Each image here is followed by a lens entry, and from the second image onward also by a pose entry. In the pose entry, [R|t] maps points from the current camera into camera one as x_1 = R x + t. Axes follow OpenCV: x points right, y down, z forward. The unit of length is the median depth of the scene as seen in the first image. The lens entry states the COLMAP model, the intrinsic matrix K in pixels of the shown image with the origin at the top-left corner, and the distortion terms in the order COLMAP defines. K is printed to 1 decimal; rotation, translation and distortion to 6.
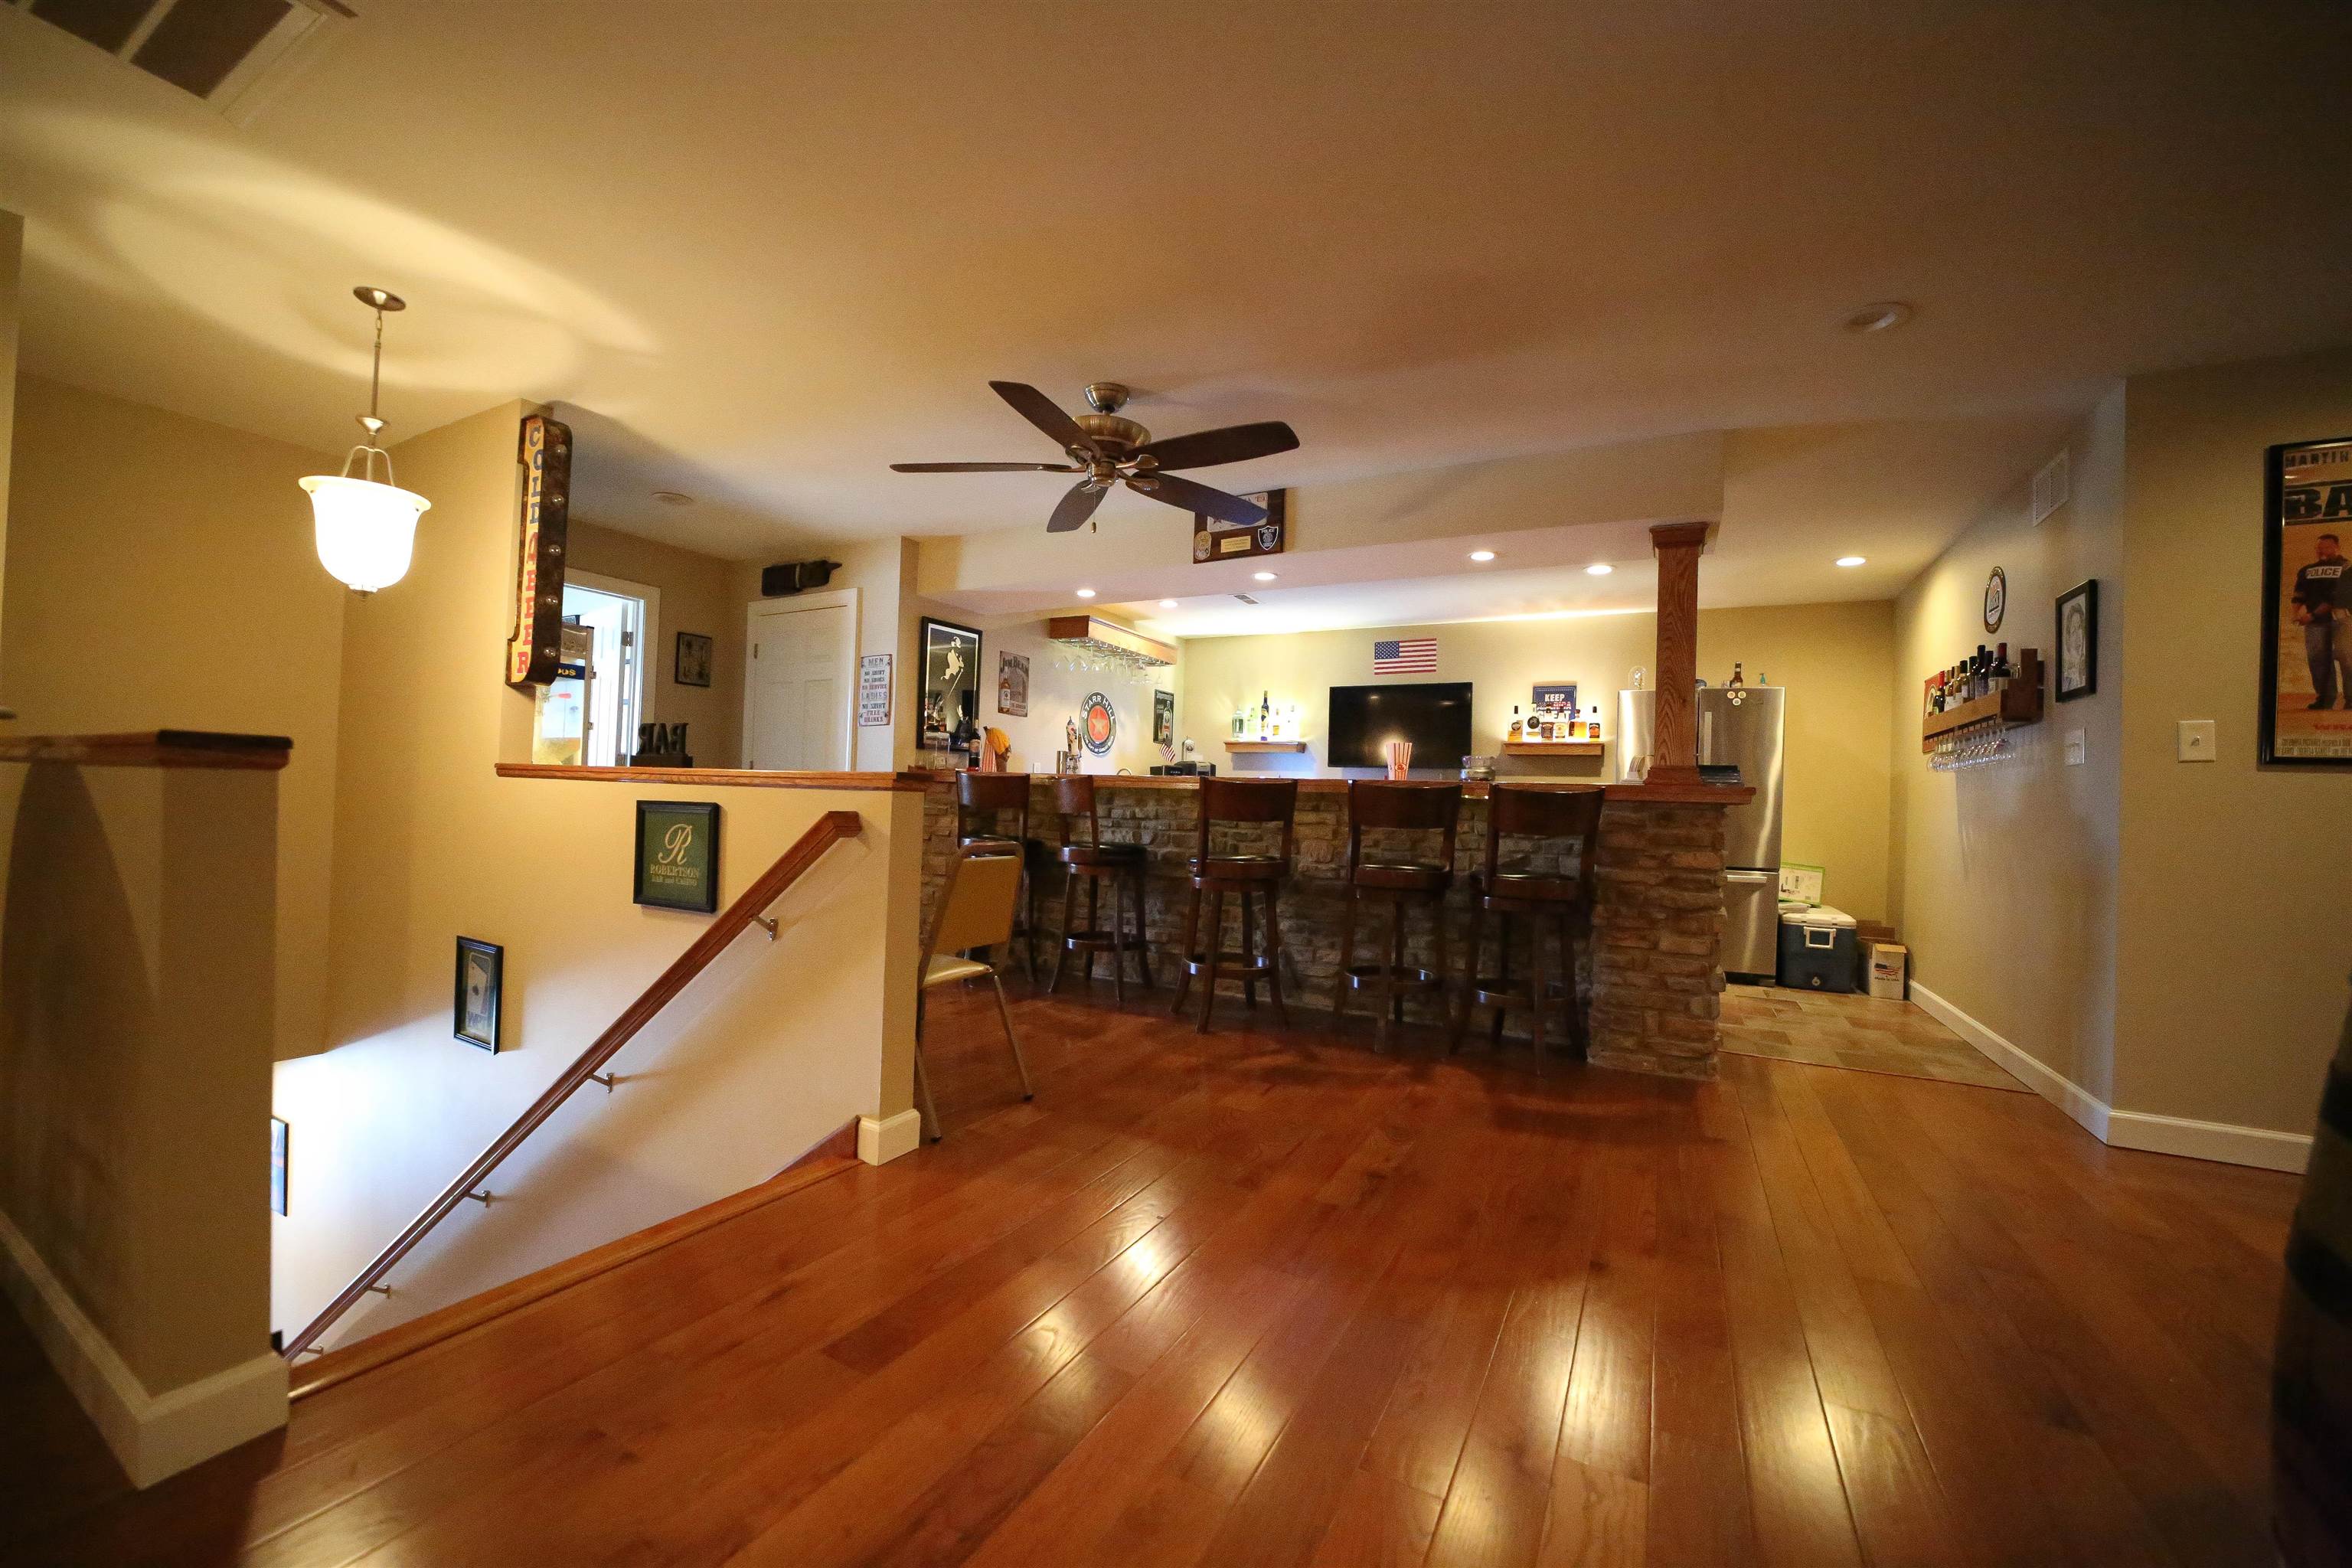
lens RADIAL K [[888.8, 0, 1164.4], [0, 888.8, 789.0], [0, 0, 1]] dist [0.000339, 0.000000]
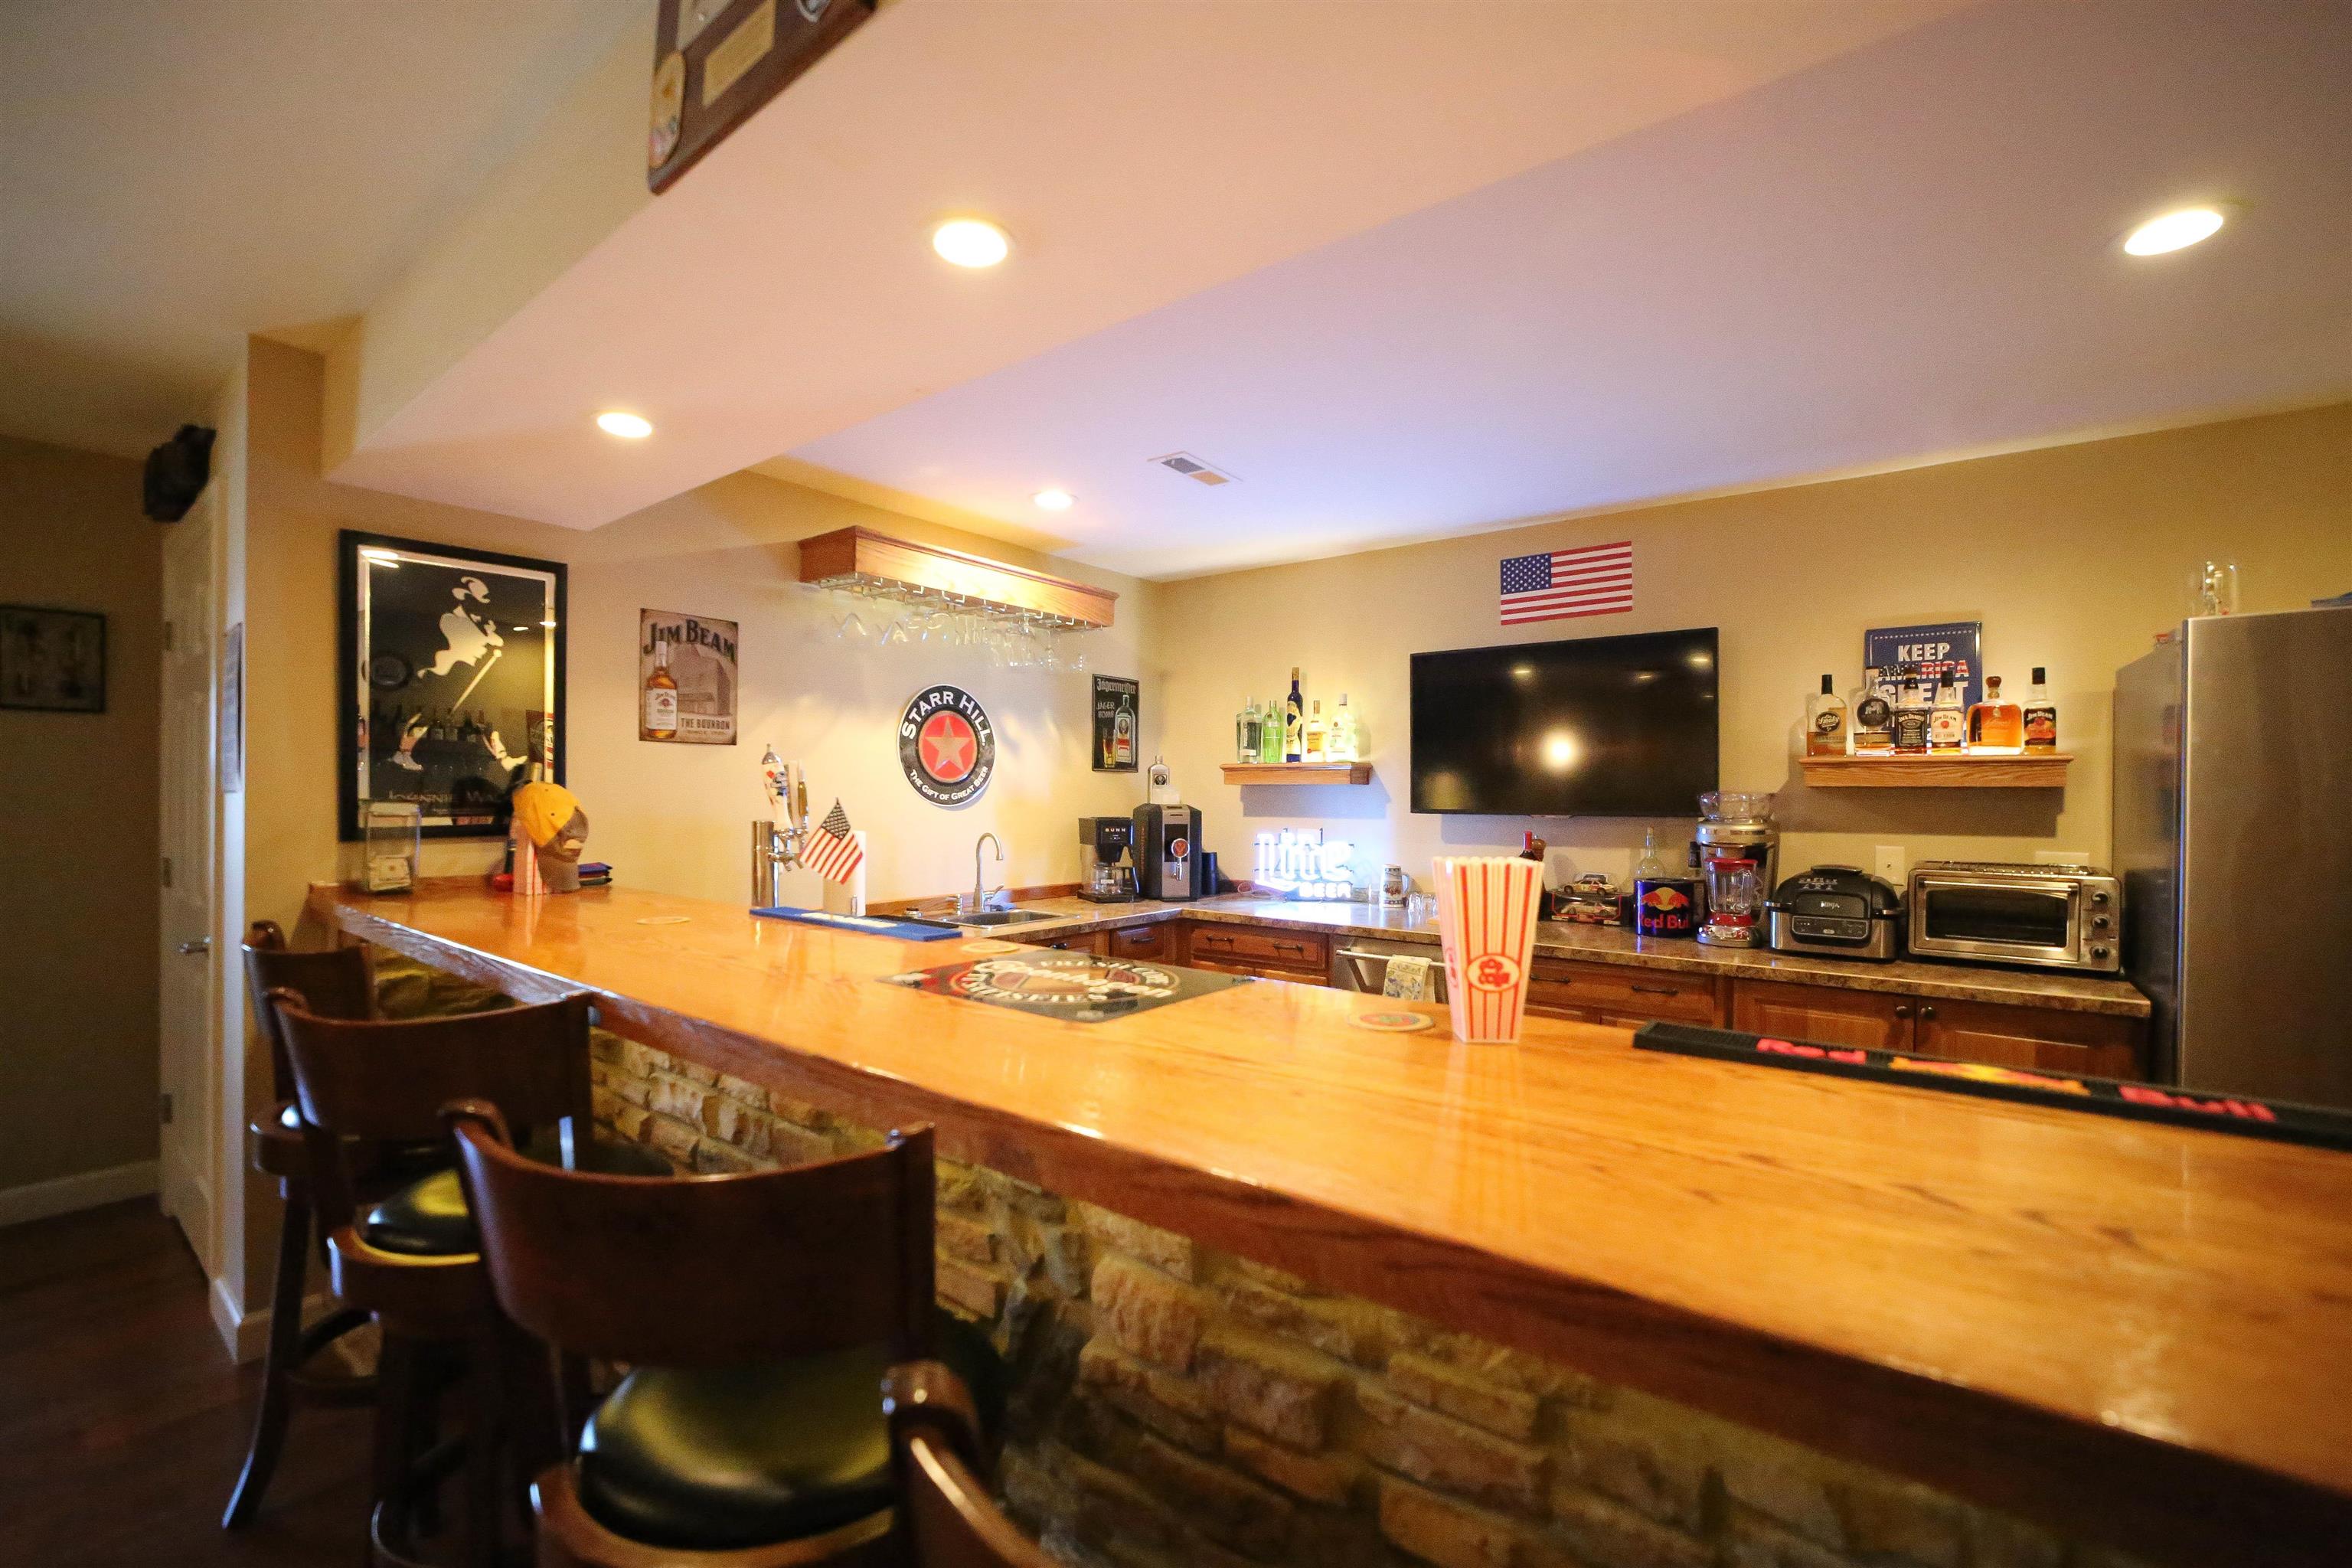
lens RADIAL K [[964.0, 0, 1184.2], [0, 964.0, 785.9], [0, 0, 1]] dist [-0.015514, -0.000065]
pose [[0.989804, -0.029430, -0.139362, 0.145651], [0.029822, 0.999555, 0.000727, -0.048655], [0.139278, -0.004875, 0.990241, 0.485686]]
